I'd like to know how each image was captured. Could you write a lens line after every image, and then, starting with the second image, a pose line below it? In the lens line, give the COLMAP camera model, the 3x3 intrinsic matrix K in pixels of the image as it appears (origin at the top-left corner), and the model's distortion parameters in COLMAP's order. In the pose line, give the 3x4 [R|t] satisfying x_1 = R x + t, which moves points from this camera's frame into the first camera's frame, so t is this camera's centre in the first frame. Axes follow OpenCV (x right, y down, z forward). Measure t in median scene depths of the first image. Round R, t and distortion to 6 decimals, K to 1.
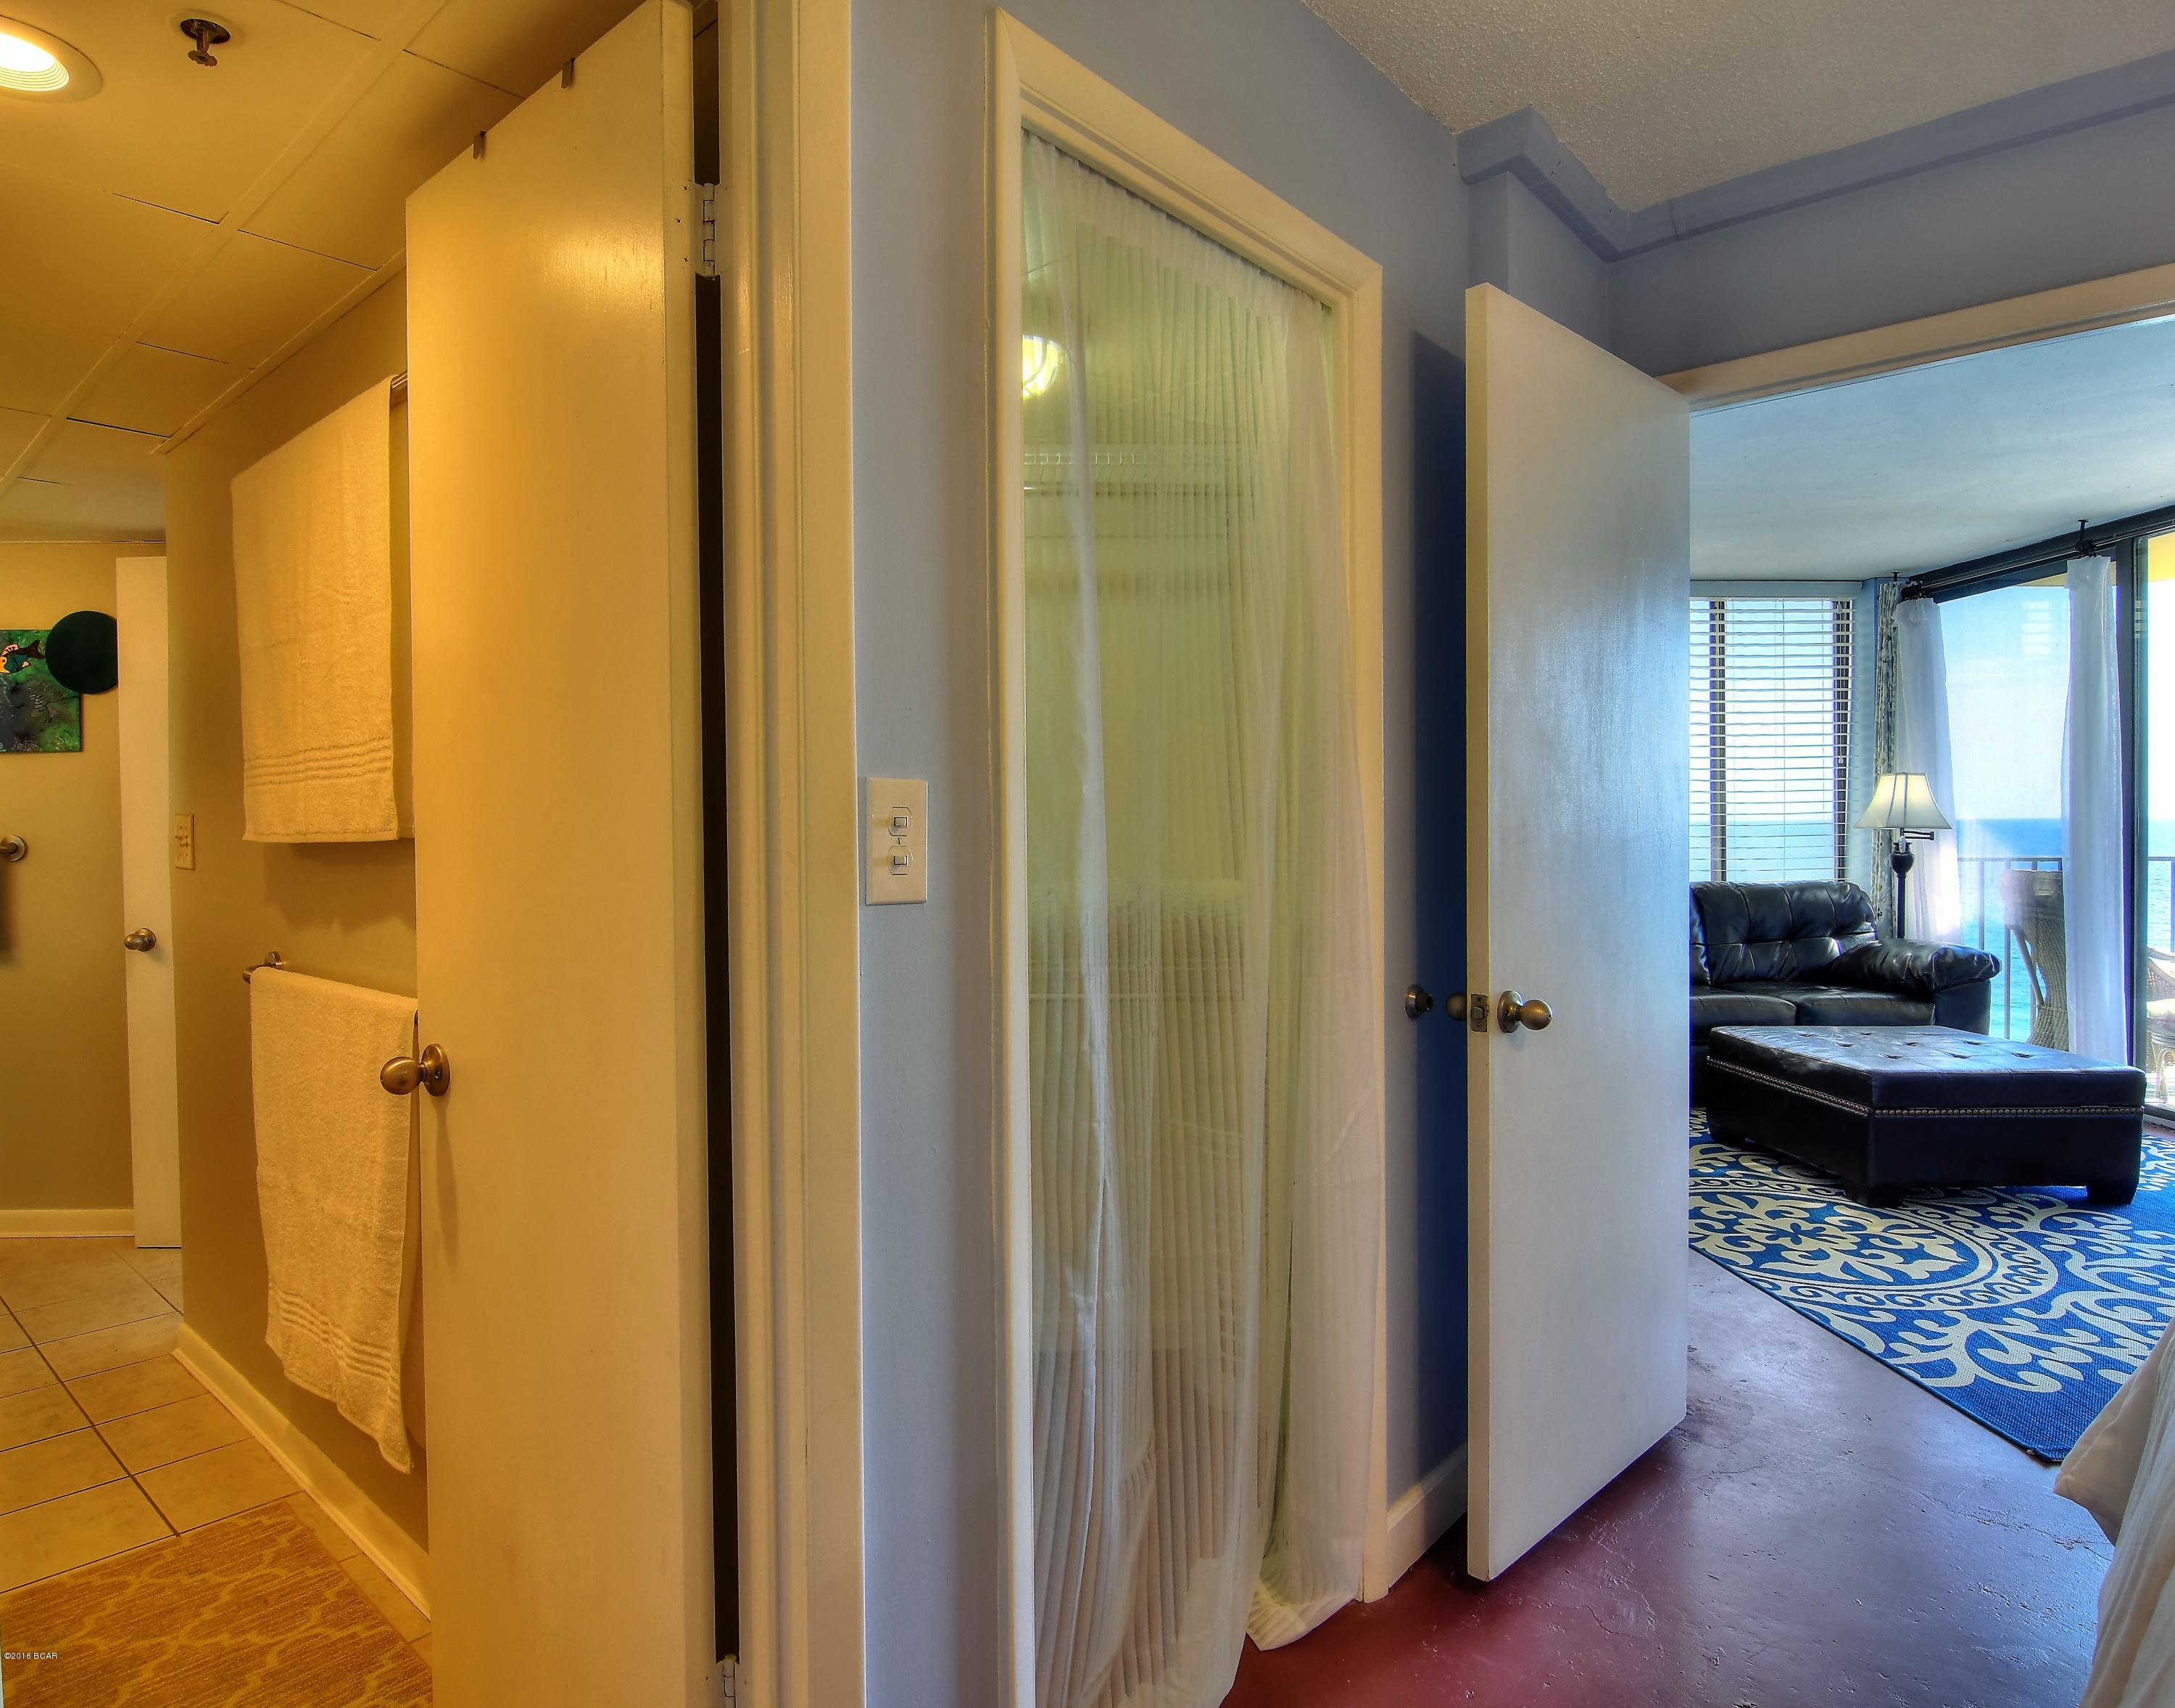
lens RADIAL K [[1292.3, 0, 1031.2], [0, 1292.3, 849.8], [0, 0, 1]] dist [-0.023076, -0.000679]
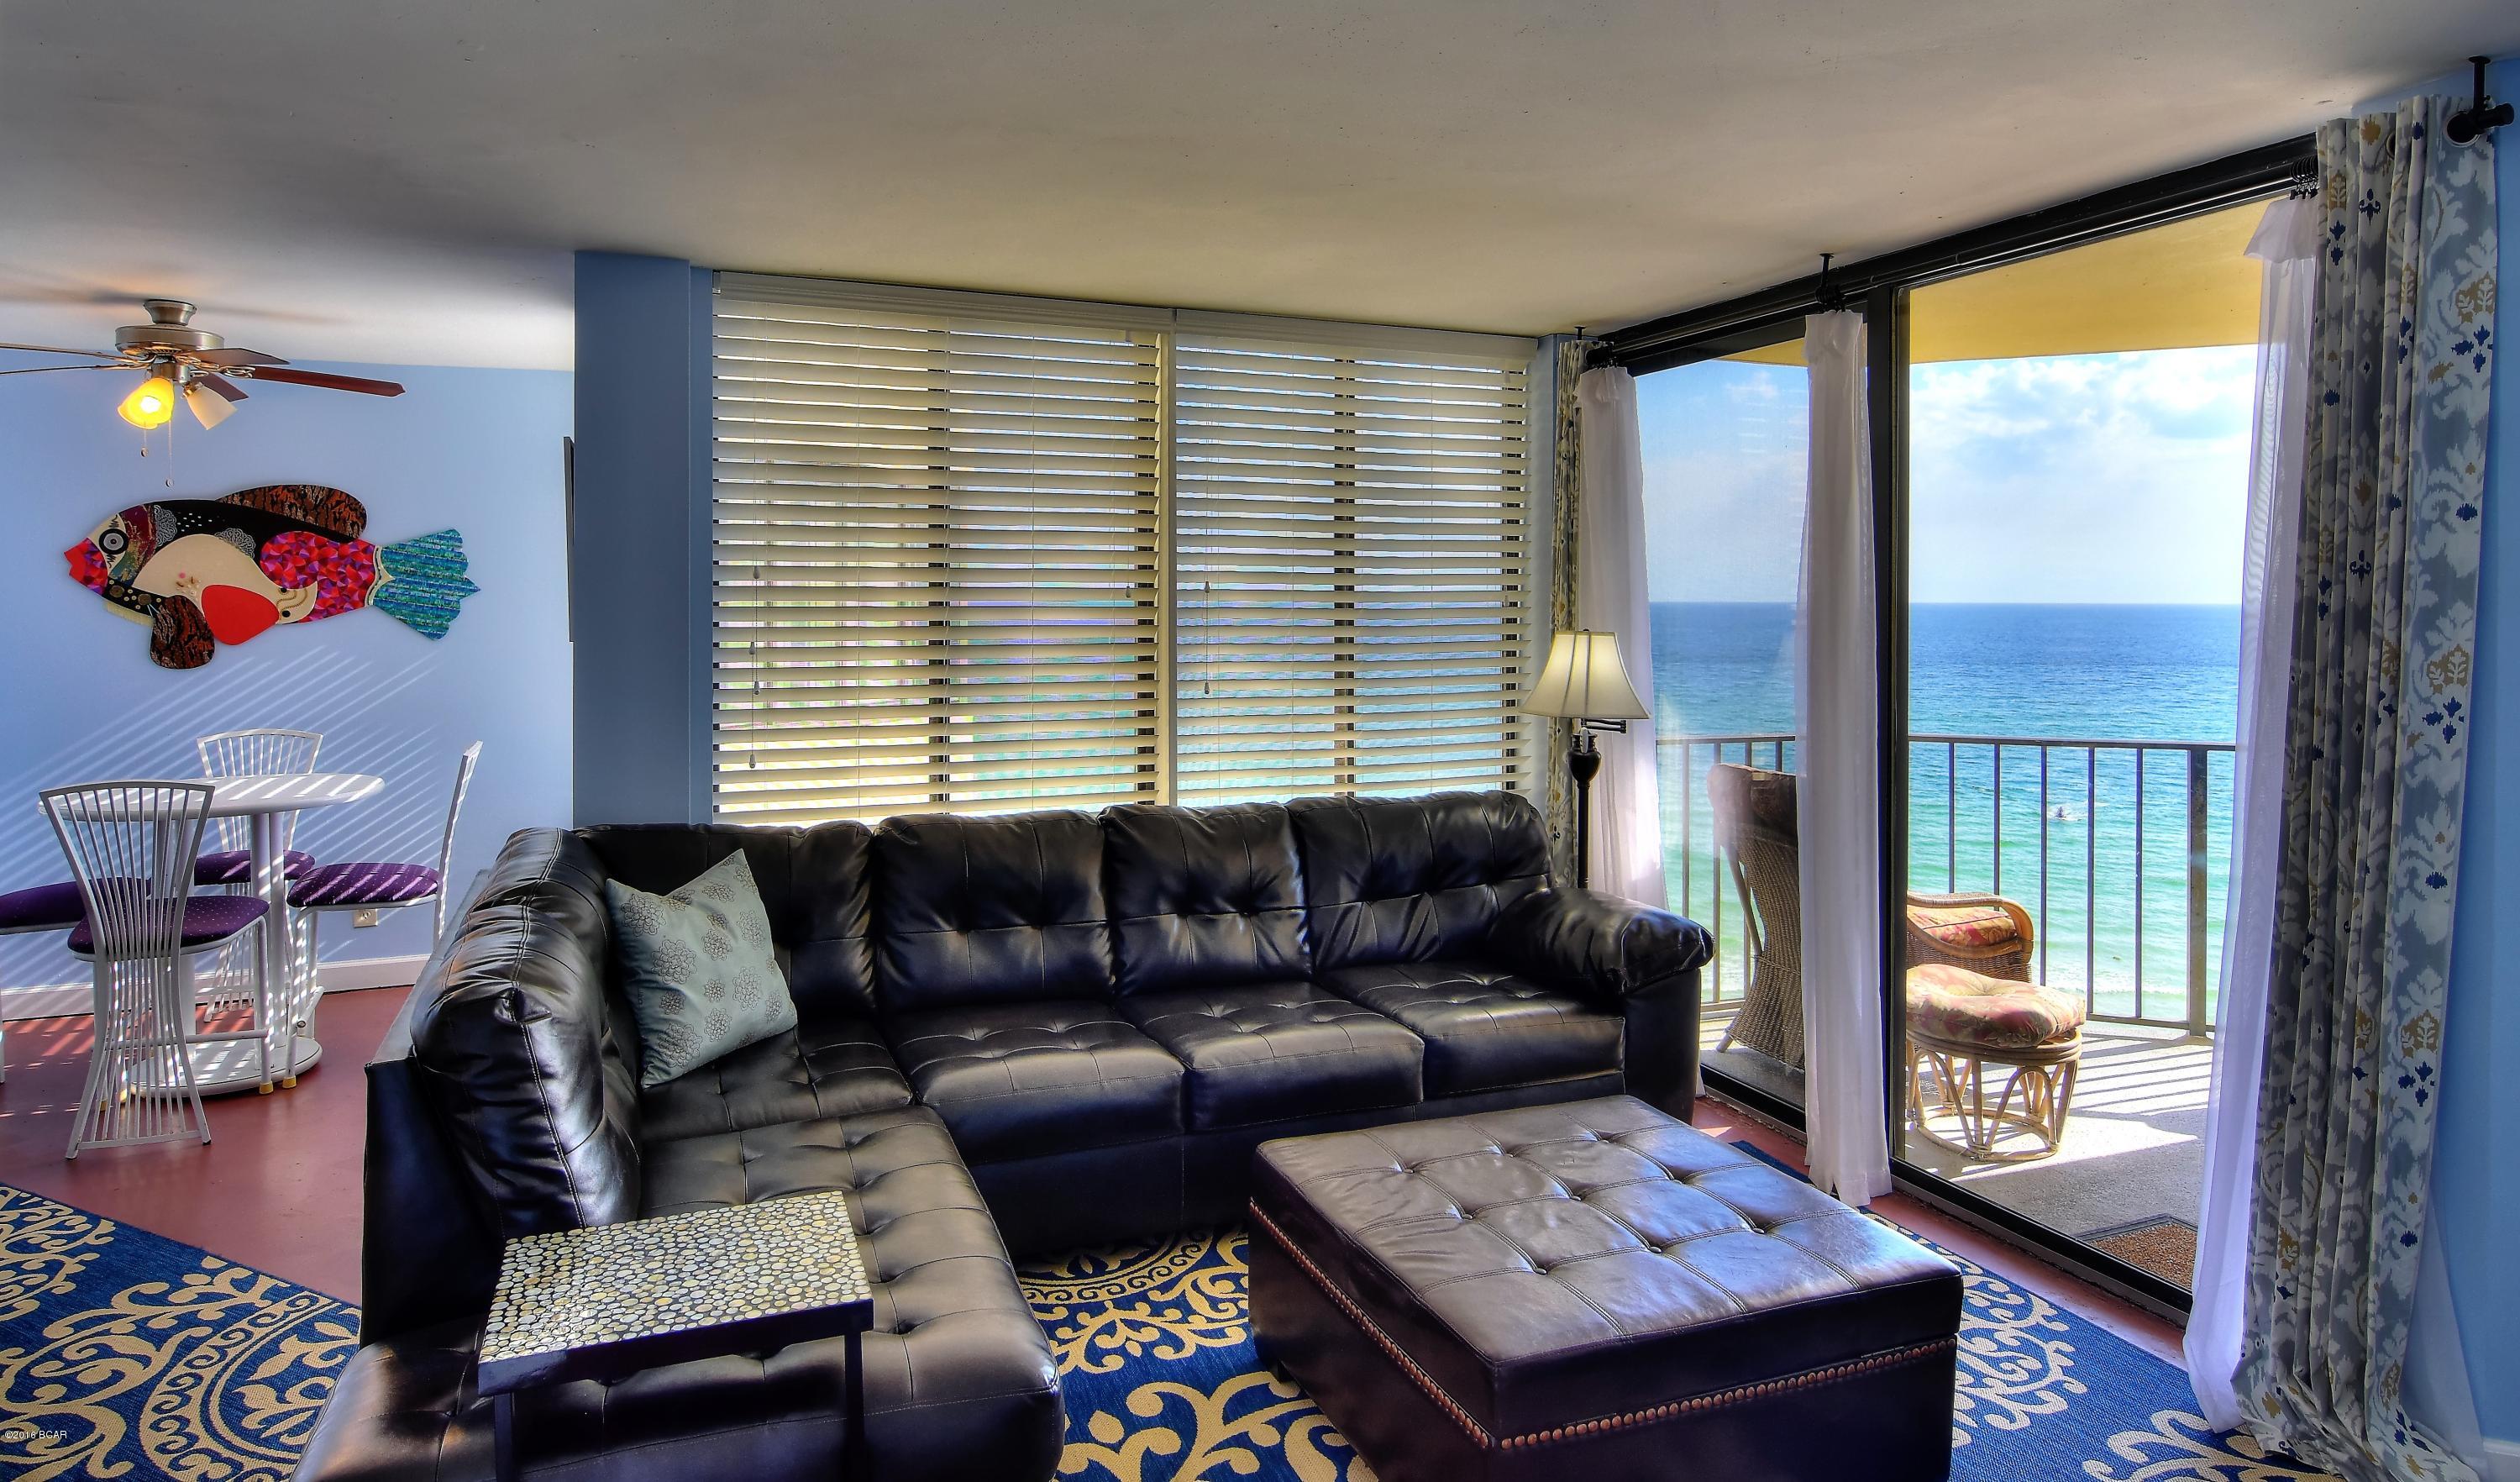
lens RADIAL K [[1411.3, 0, 1266.4], [0, 1411.3, 614.0], [0, 0, 1]] dist [-0.022153, -0.001062]
pose [[0.936847, 0.004845, 0.349706, 0.272081], [-0.003372, 0.999983, -0.004821, -0.063590], [-0.349723, 0.003338, 0.936847, 0.374877]]
